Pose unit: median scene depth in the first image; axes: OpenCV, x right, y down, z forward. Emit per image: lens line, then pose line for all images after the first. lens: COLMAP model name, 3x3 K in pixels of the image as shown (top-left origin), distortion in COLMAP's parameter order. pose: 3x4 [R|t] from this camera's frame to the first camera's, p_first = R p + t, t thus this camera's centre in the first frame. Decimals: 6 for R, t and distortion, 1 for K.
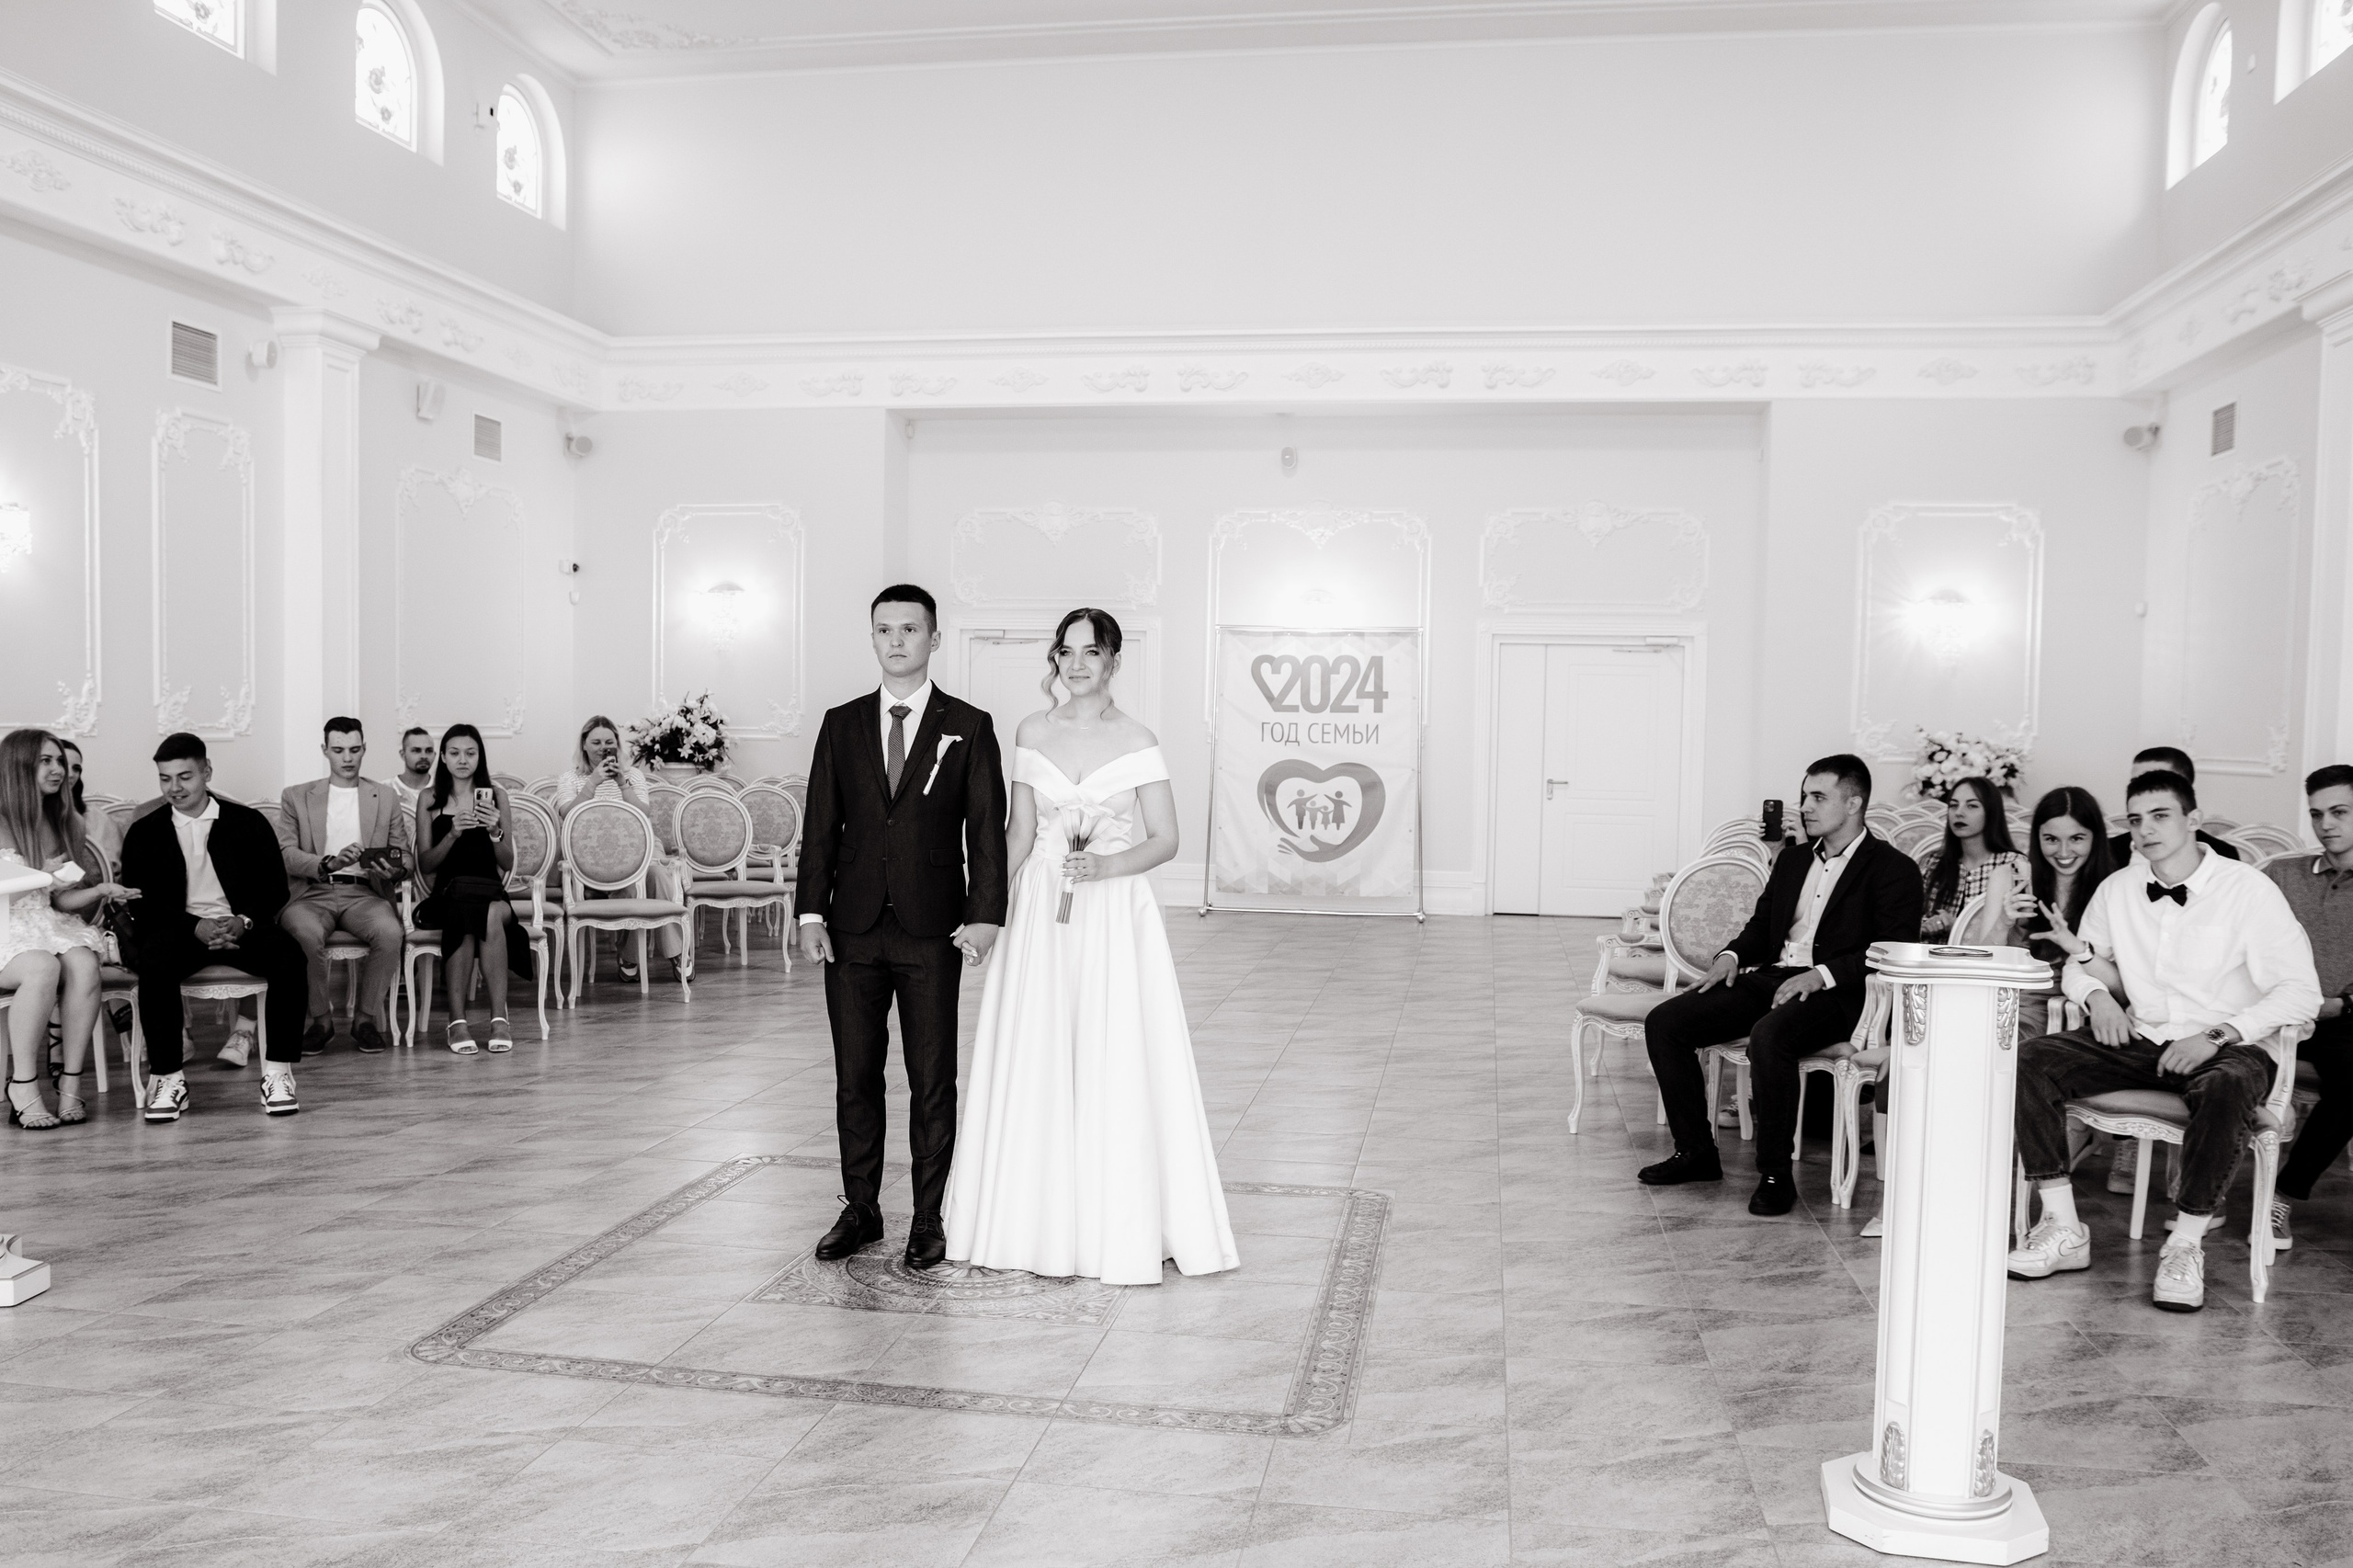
lens RADIAL K [[1832.1, 0, 1139.7], [0, 1832.1, 777.9], [0, 0, 1]] dist [-0.041511, -0.002324]
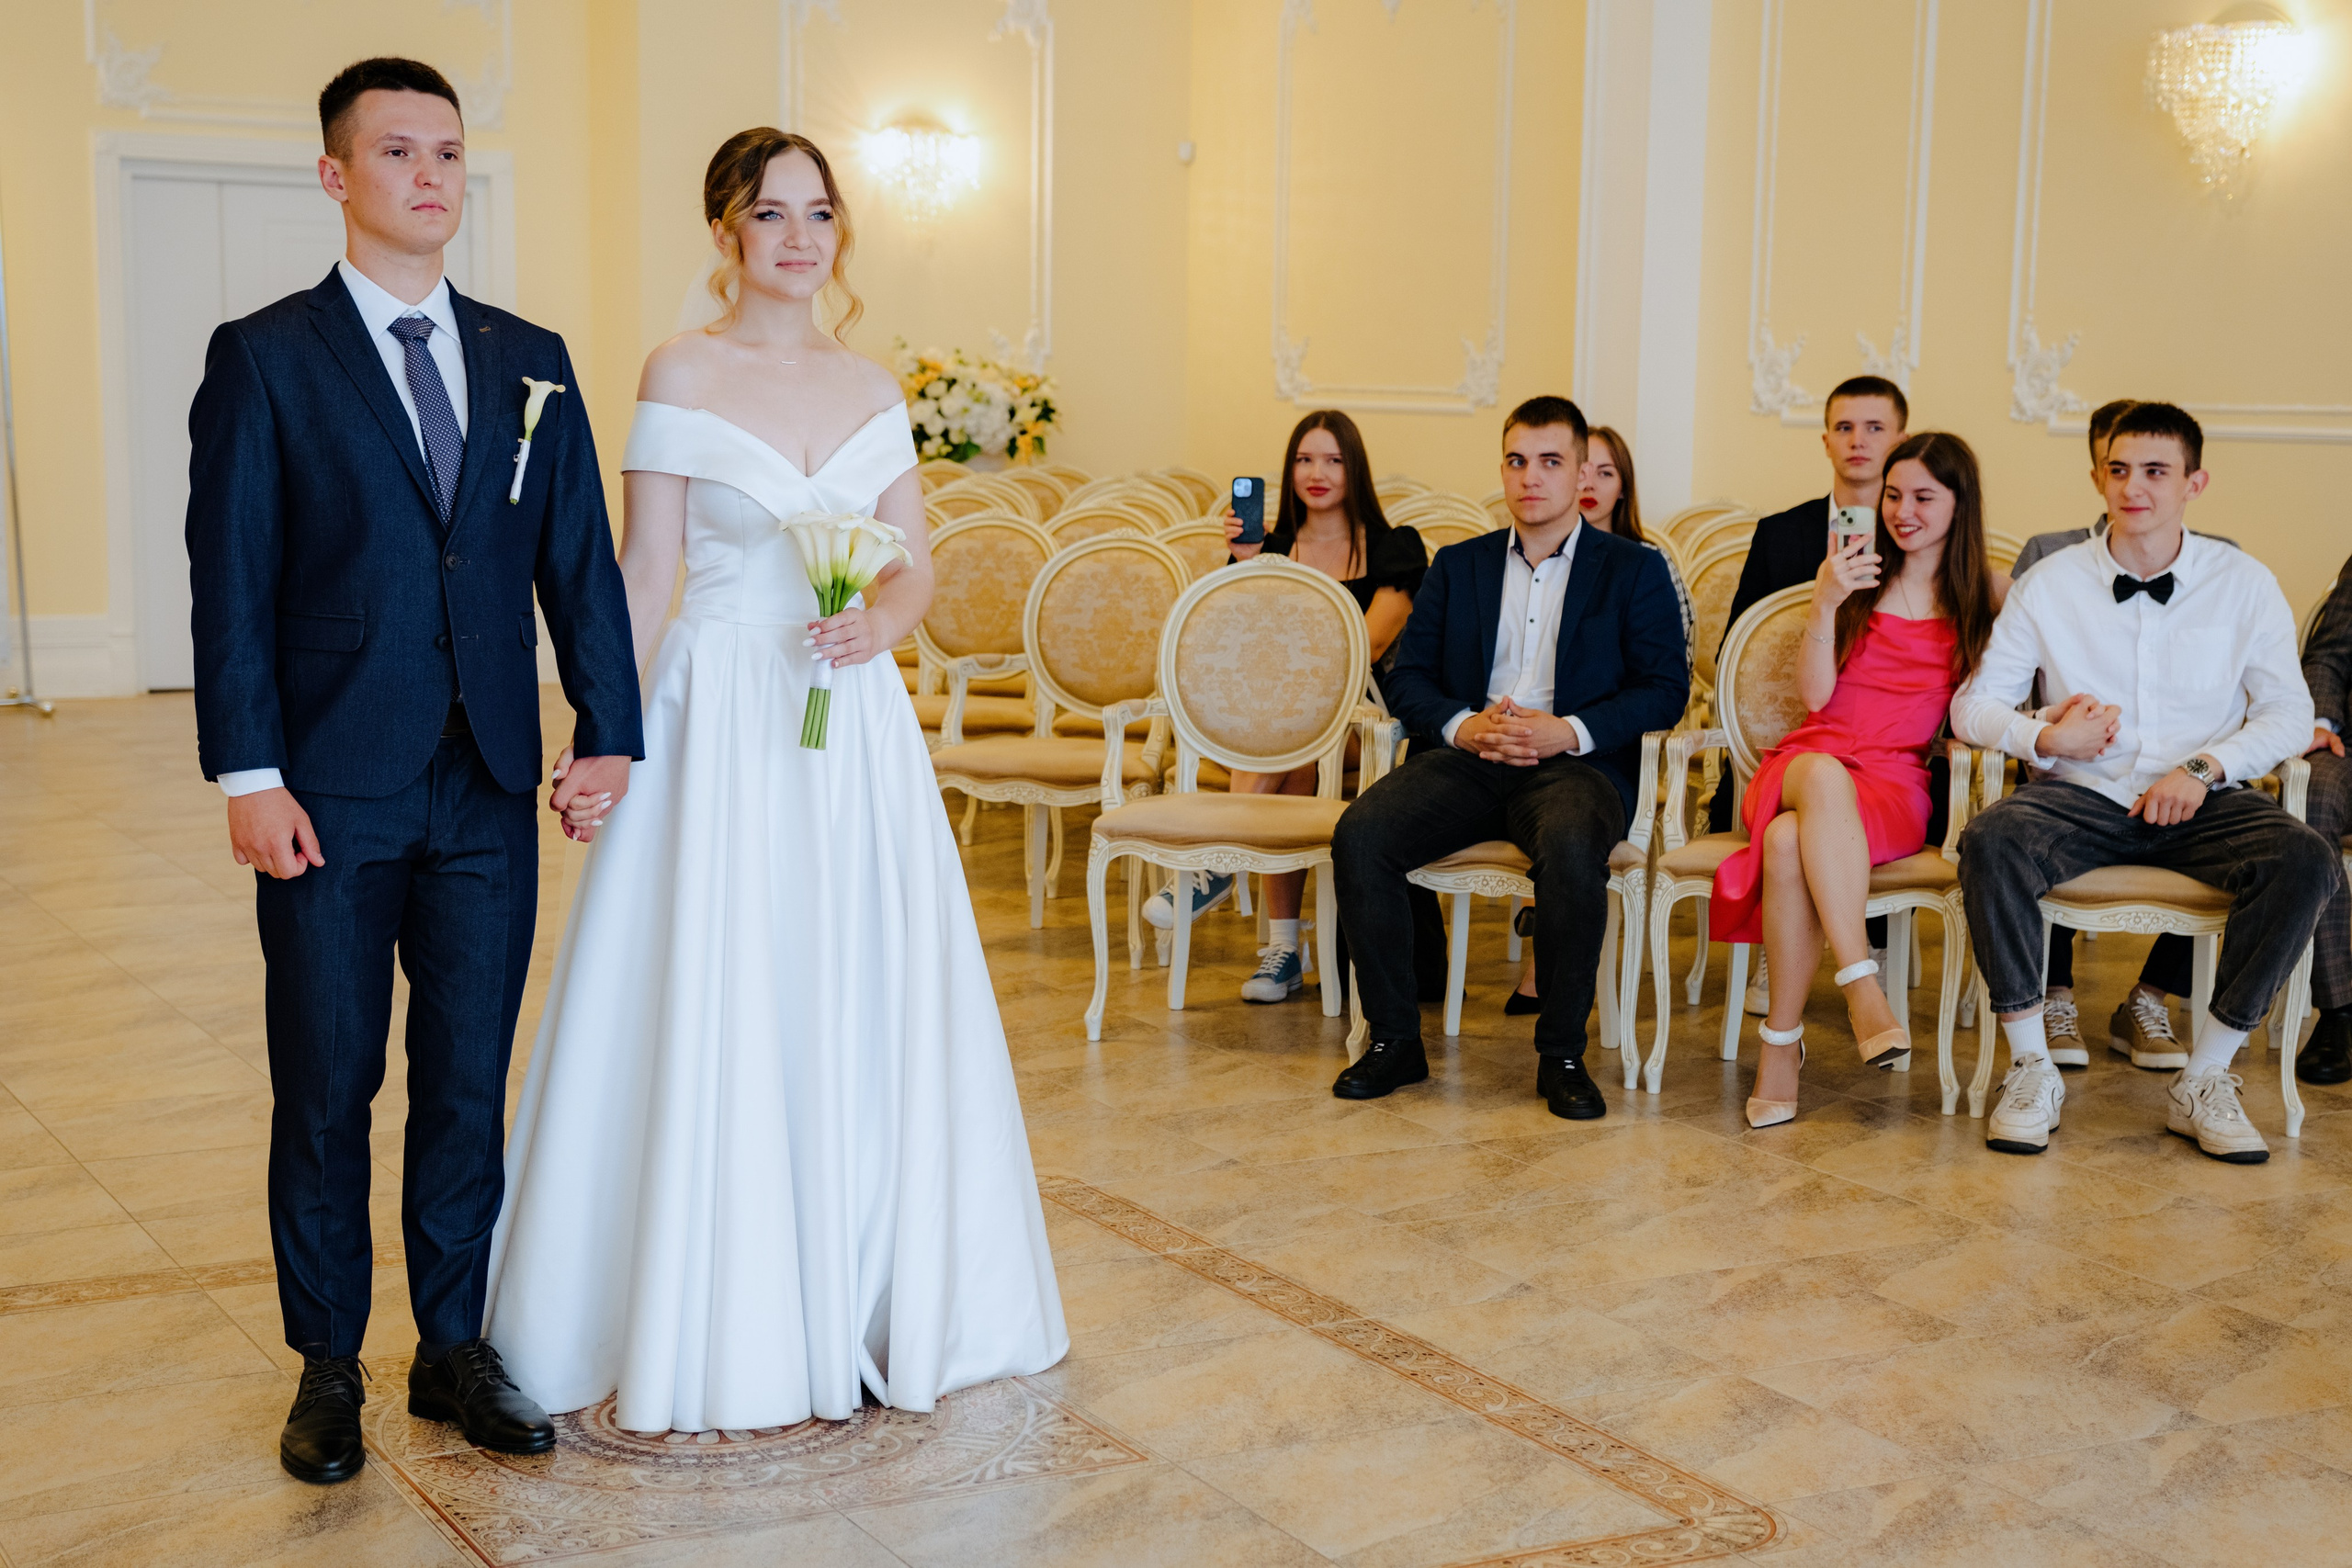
lens RADIAL K [[3249.9, 0, 1176.0], [0, 3249.9, 784.0], [0, 0, 1]] dist [0.096469, 0.035057]
pose [[0.805667, -0.082441, 0.586604, -0.406528], [0.017778, 0.993187, 0.115166, -0.011931], [-0.592102, -0.082357, 0.801644, 0.154392]]
